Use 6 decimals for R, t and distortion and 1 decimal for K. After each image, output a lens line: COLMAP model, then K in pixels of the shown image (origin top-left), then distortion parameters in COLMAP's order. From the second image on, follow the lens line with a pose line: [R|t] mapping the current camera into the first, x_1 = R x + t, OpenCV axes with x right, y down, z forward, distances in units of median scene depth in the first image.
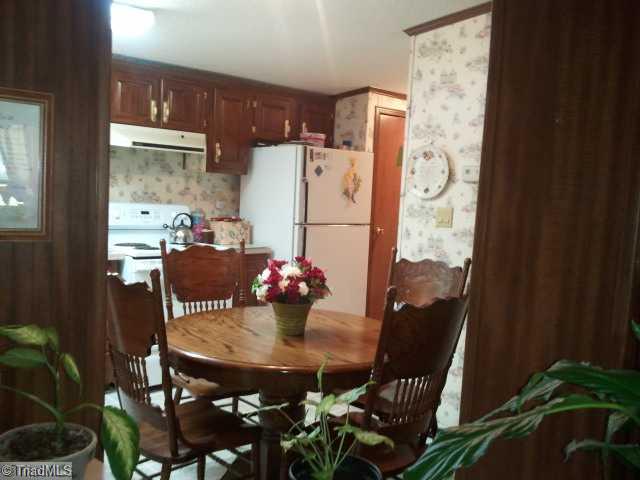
lens RADIAL K [[636.8, 0, 318.7], [0, 636.8, 256.1], [0, 0, 1]] dist [0.135760, -0.386206]
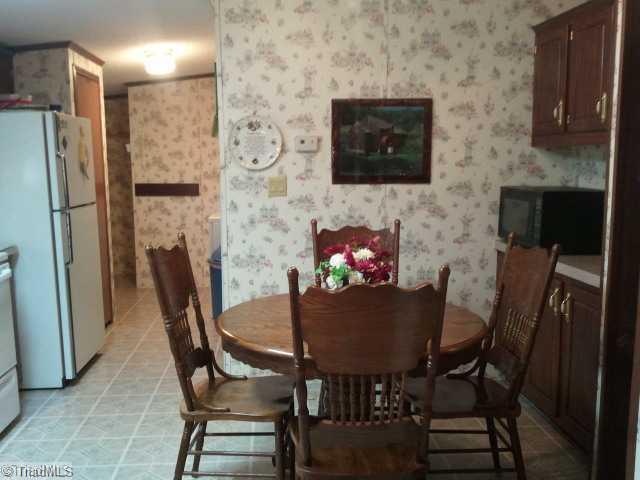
lens RADIAL K [[636.8, 0, 318.7], [0, 636.8, 256.1], [0, 0, 1]] dist [0.135760, -0.386206]
pose [[0.625996, -0.167503, 0.761624, -0.546956], [0.116703, 0.985783, 0.120881, -0.064555], [-0.771044, 0.013213, 0.636644, 0.283557]]
